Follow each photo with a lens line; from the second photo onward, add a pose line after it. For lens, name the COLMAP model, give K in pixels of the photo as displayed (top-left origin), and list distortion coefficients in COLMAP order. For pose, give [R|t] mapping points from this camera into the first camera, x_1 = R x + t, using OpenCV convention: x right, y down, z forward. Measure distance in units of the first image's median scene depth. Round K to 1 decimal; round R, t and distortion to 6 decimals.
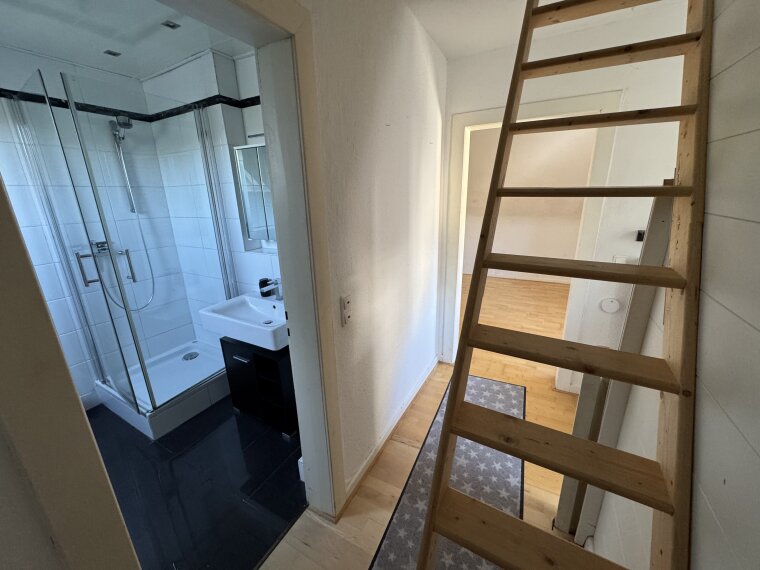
lens RADIAL K [[302.9, 0, 380.6], [0, 302.9, 283.2], [0, 0, 1]] dist [-0.001414, -0.000033]
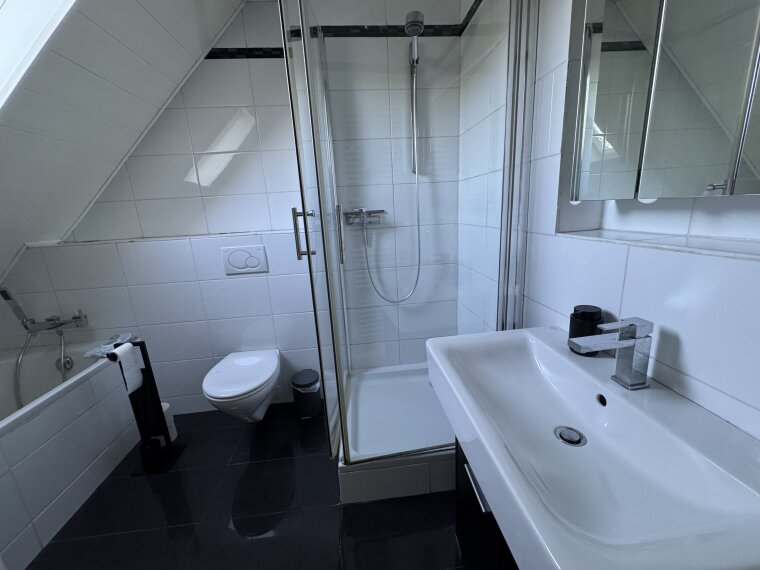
lens RADIAL K [[302.9, 0, 380.6], [0, 302.9, 283.2], [0, 0, 1]] dist [-0.001414, -0.000033]
pose [[0.558308, 0.191026, -0.807342, -0.224229], [-0.196245, 0.975922, 0.095203, -0.027553], [0.806089, 0.105285, 0.582354, 0.551324]]
